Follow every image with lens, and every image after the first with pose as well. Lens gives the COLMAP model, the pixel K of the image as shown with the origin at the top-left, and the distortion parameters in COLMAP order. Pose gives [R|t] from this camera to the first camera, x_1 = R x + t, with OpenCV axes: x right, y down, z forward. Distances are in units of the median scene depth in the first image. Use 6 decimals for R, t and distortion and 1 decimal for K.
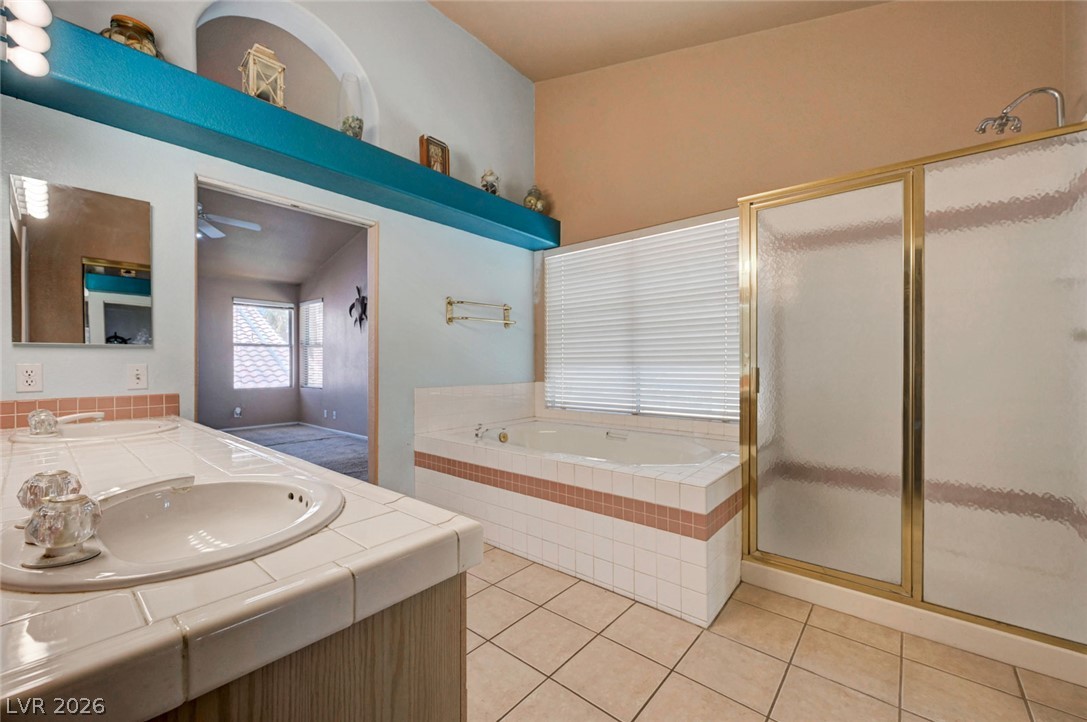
lens RADIAL K [[448.2, 0, 512.4], [0, 448.2, 362.2], [0, 0, 1]] dist [-0.001324, -0.000186]
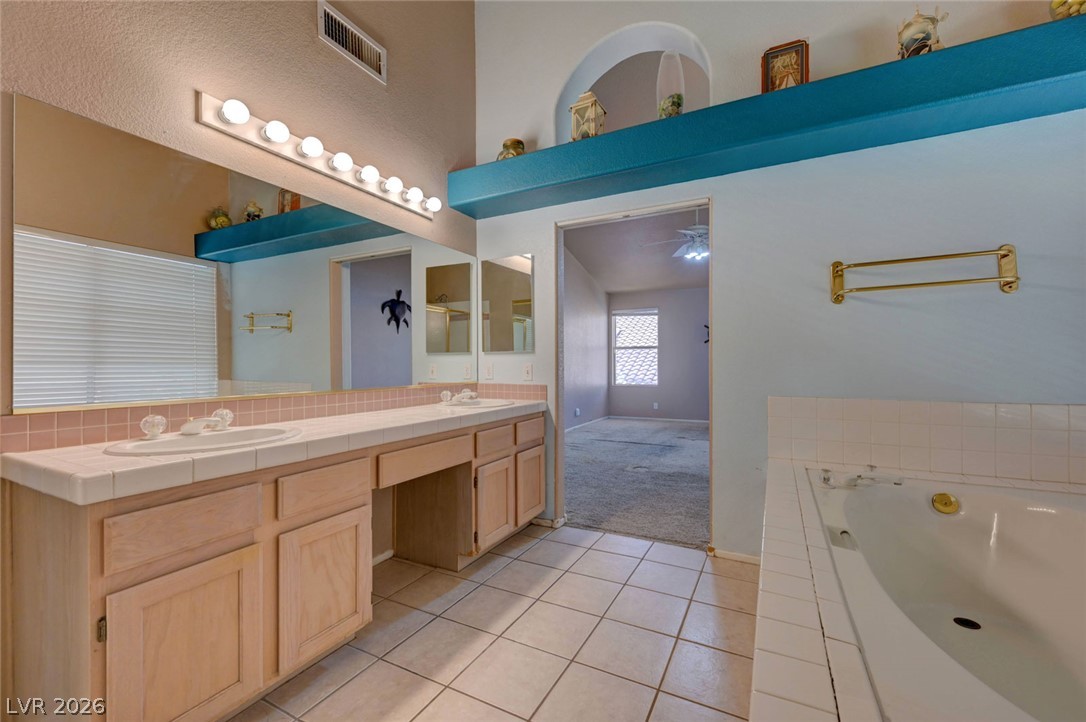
lens RADIAL K [[433.0, 0, 553.1], [0, 433.0, 360.6], [0, 0, 1]] dist [-0.000530, -0.000147]
pose [[0.252291, 0.000058, -0.967652, 0.389236], [0.005803, 0.999982, 0.001573, -0.005013], [0.967634, -0.006012, 0.252286, 0.469031]]
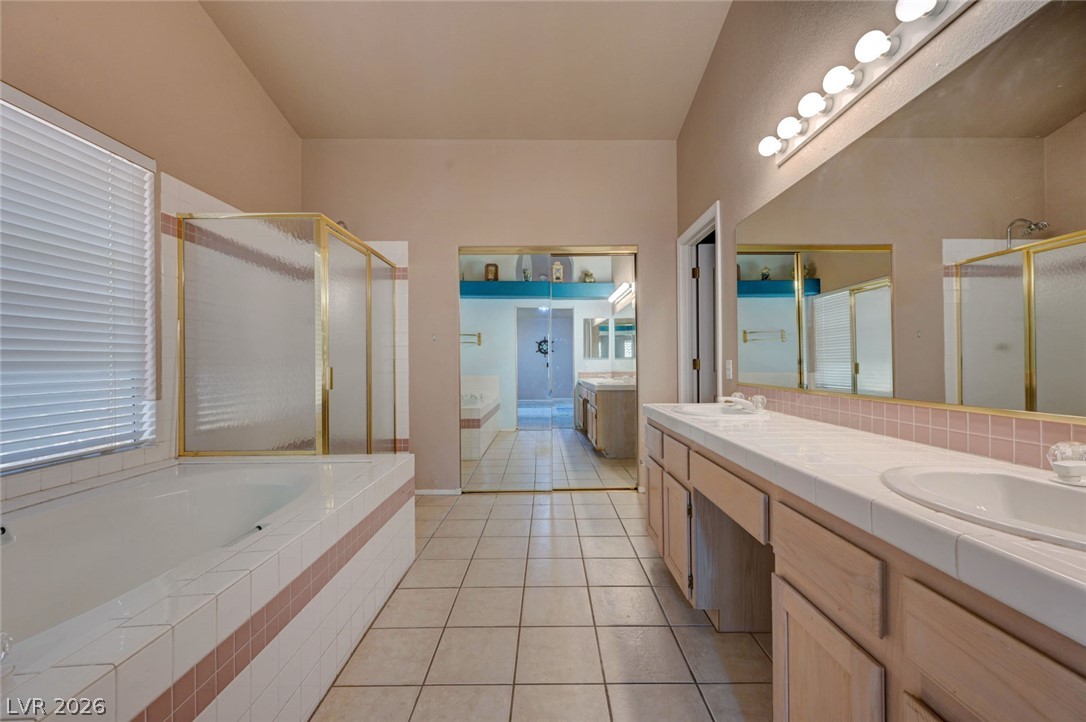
lens RADIAL K [[428.2, 0, 548.1], [0, 428.2, 363.3], [0, 0, 1]] dist [-0.000569, -0.000227]
pose [[0.669964, -0.004972, -0.742377, 0.779199], [0.009734, 0.999950, 0.002087, -0.002845], [0.742330, -0.008625, 0.669979, -1.101158]]
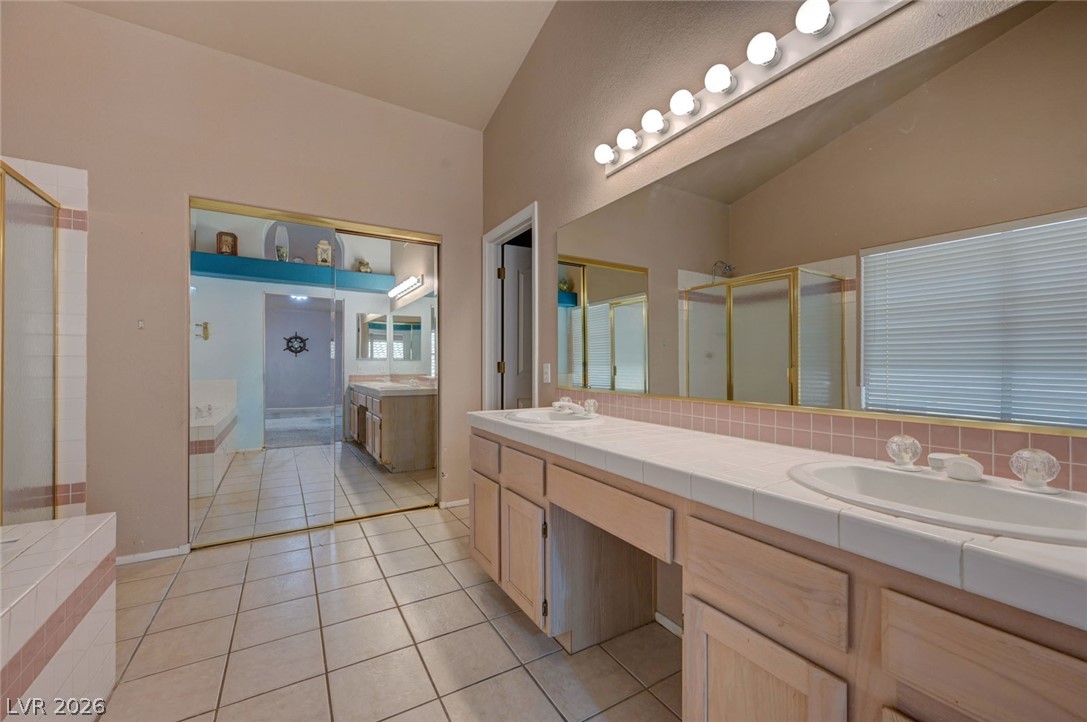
lens RADIAL K [[432.0, 0, 543.6], [0, 432.0, 363.6], [0, 0, 1]] dist [-0.000299, -0.000232]
pose [[0.954548, 0.001775, -0.298052, 0.666121], [-0.001427, 0.999998, 0.001384, -0.004645], [0.298054, -0.000896, 0.954549, -1.083244]]
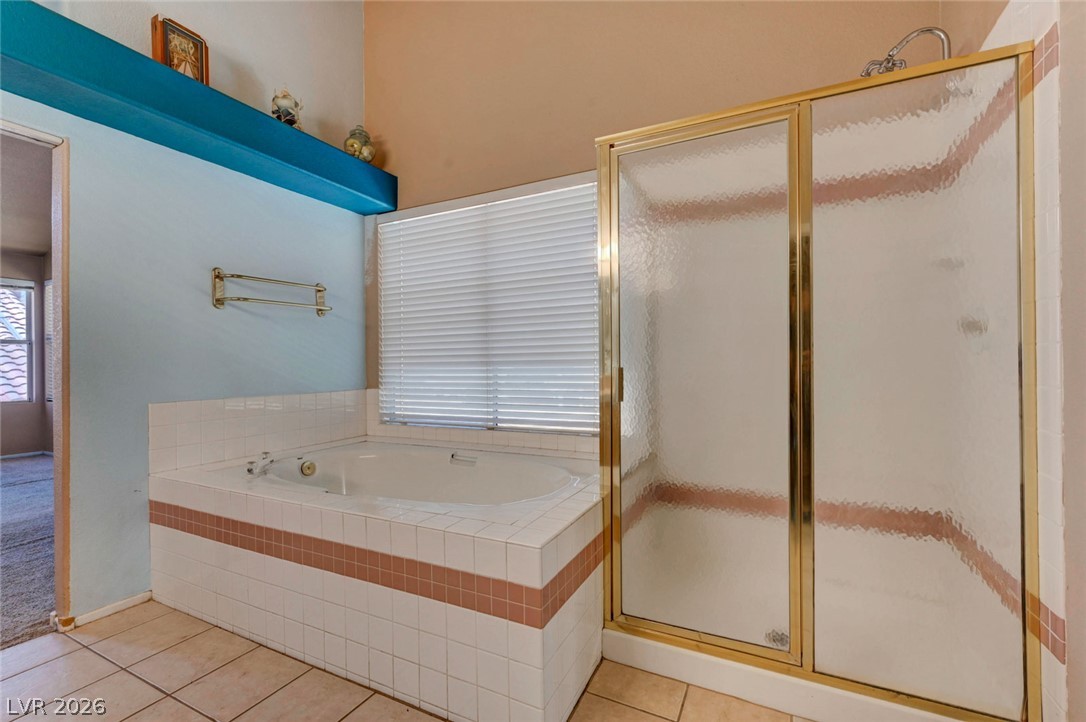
lens RADIAL K [[492.5, 0, 520.0], [0, 492.5, 362.5], [0, 0, 1]] dist [0.000743, -0.000112]
pose [[0.971886, -0.006910, 0.235349, 0.137004], [0.007251, 0.999974, -0.000582, 0.002270], [-0.235338, 0.002272, 0.971911, 0.174688]]
